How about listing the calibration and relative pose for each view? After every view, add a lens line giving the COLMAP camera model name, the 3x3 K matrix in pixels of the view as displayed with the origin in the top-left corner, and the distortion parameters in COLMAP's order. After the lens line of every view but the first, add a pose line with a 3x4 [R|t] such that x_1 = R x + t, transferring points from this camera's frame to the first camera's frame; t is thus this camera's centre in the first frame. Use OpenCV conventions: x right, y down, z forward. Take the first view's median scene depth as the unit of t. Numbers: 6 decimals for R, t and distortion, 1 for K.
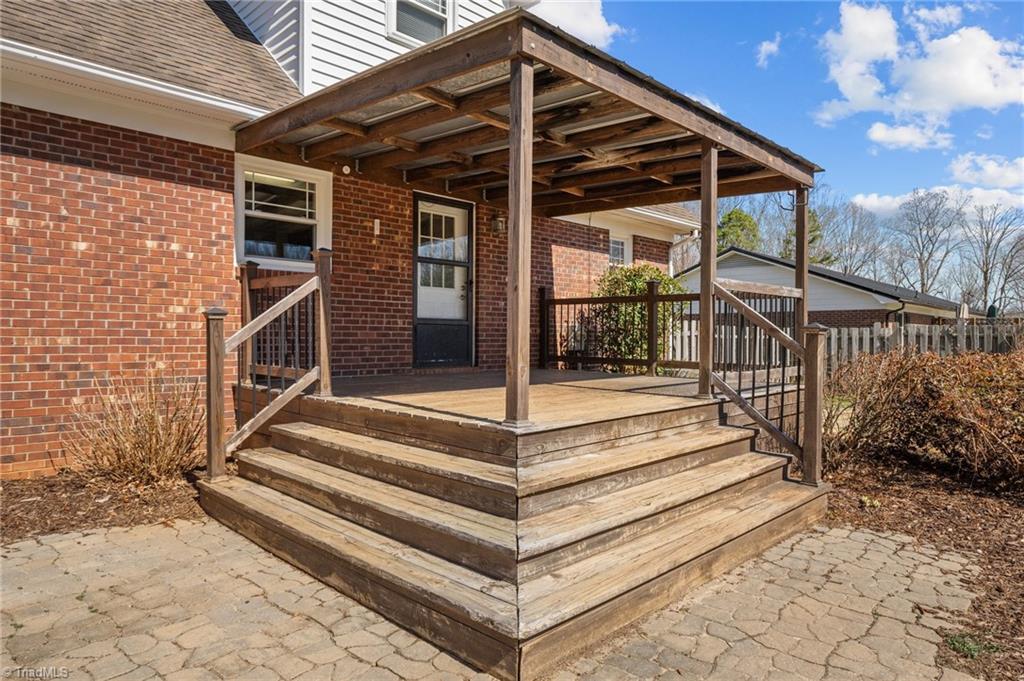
lens RADIAL K [[633.5, 0, 521.8], [0, 633.5, 339.1], [0, 0, 1]] dist [-0.007103, -0.000703]
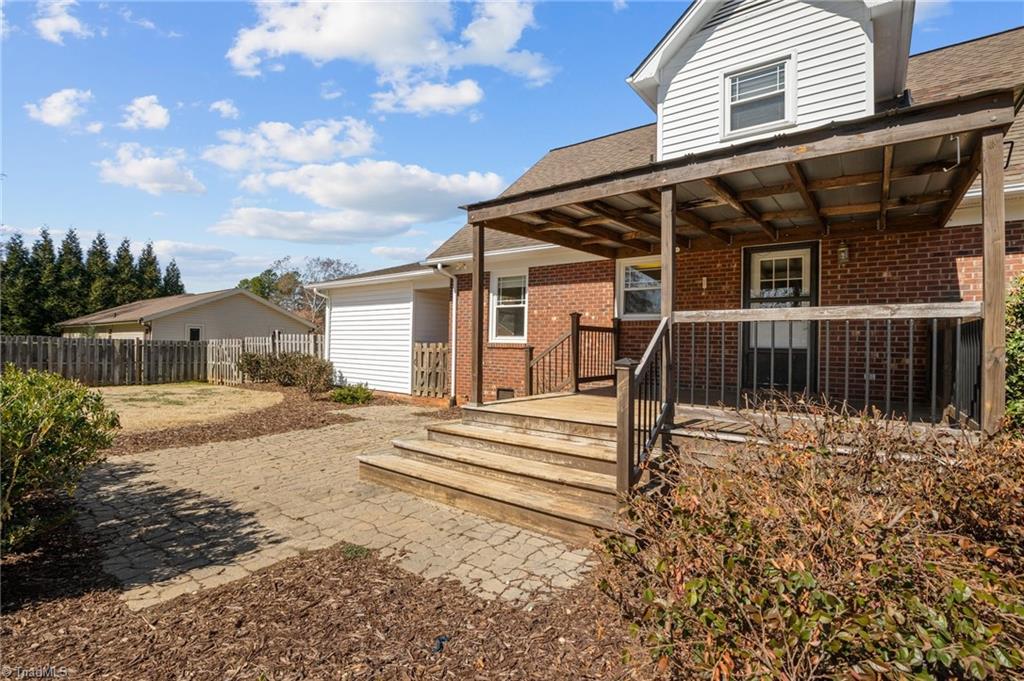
lens RADIAL K [[473.2, 0, 512.0], [0, 473.2, 340.5], [0, 0, 1]] dist [-0.029955, 0.000348]
pose [[0.114287, -0.014798, -0.993338, 0.744037], [-0.024685, 0.999538, -0.017731, -0.022253], [0.993141, 0.026547, 0.113869, 0.467934]]
